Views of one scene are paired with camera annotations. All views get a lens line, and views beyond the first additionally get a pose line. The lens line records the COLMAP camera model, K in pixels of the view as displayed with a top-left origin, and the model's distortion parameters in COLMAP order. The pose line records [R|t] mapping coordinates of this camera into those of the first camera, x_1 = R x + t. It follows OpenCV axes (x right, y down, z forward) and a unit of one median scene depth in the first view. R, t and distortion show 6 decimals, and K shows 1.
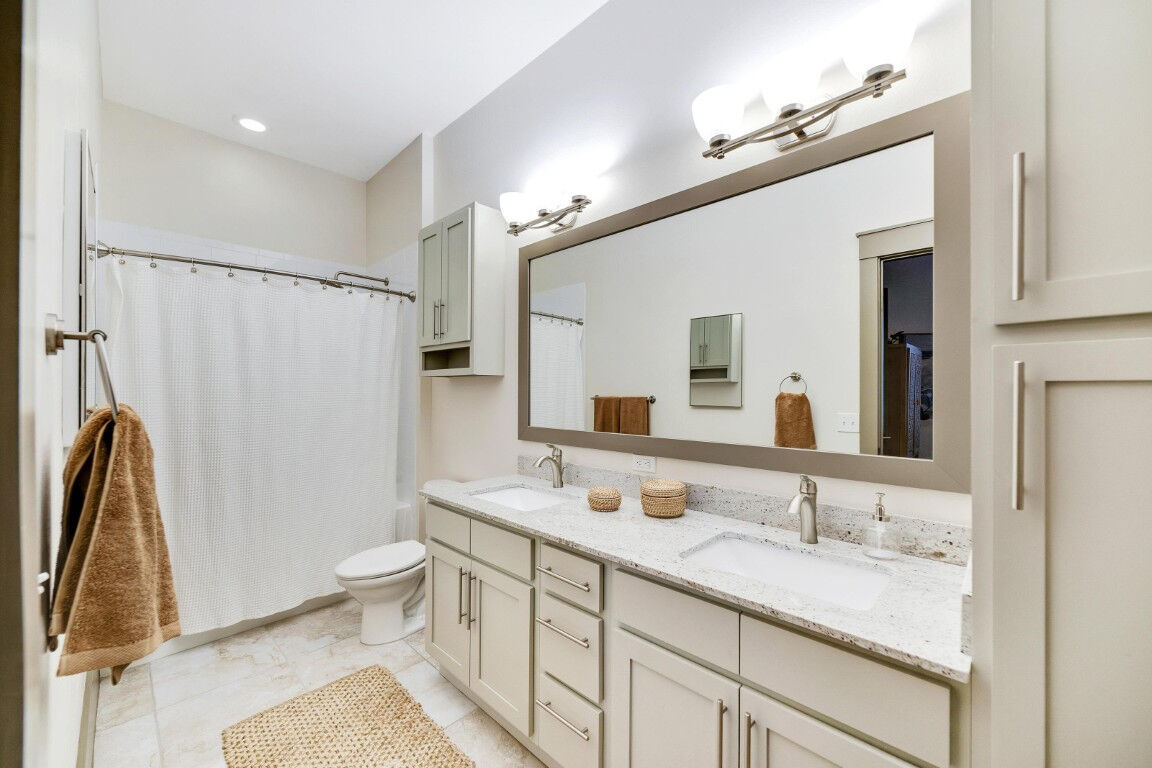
lens RADIAL K [[445.2, 0, 576.5], [0, 445.2, 385.7], [0, 0, 1]] dist [-0.000077, -0.000054]
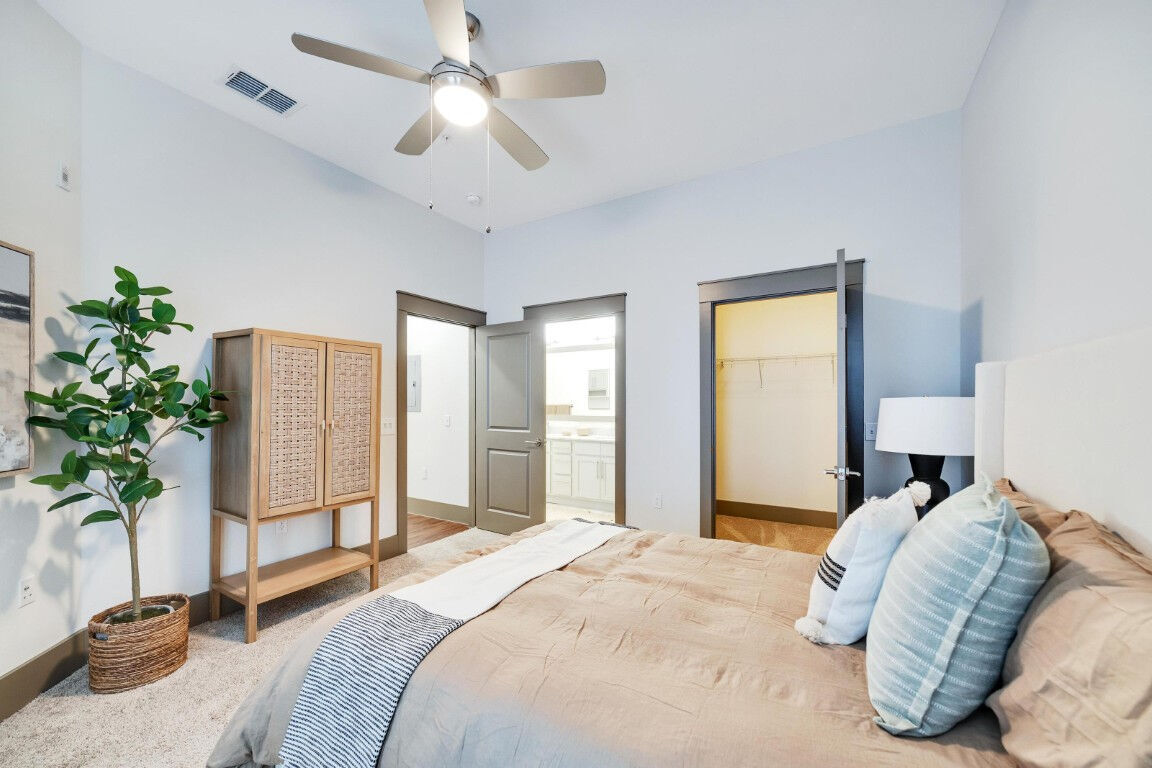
lens RADIAL K [[445.2, 0, 571.7], [0, 445.2, 391.8], [0, 0, 1]] dist [-0.000077, -0.000054]
pose [[0.975651, -0.010005, 0.219100, -0.516162], [0.013047, 0.999838, -0.012439, -0.017127], [-0.218940, 0.014995, 0.975623, -1.892117]]
